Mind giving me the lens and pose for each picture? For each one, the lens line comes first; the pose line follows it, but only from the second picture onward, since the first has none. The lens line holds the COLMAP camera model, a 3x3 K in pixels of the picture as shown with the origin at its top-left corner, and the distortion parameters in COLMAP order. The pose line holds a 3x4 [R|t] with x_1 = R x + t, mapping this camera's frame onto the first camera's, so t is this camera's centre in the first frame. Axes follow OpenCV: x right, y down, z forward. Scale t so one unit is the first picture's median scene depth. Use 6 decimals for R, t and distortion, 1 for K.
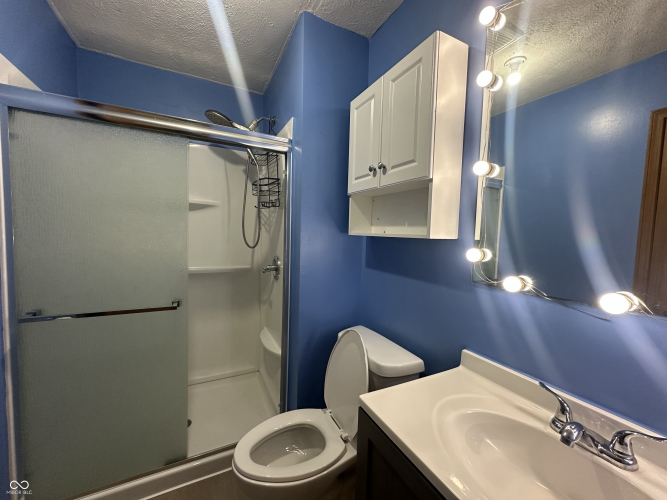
lens RADIAL K [[265.8, 0, 333.5], [0, 265.8, 250.0], [0, 0, 1]] dist [-0.001755, 0.000050]
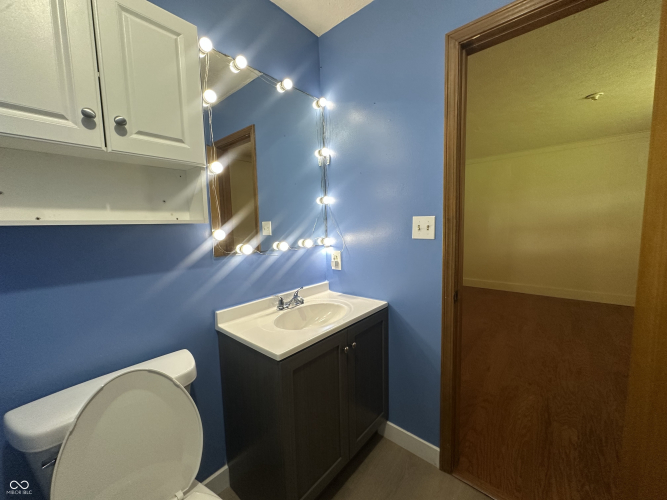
lens RADIAL K [[265.8, 0, 333.5], [0, 265.8, 250.0], [0, 0, 1]] dist [-0.001755, 0.000050]
pose [[-0.376441, -0.114914, 0.919286, -0.725362], [0.068649, 0.986089, 0.151376, -0.054829], [-0.923894, 0.120092, -0.363316, 0.799560]]
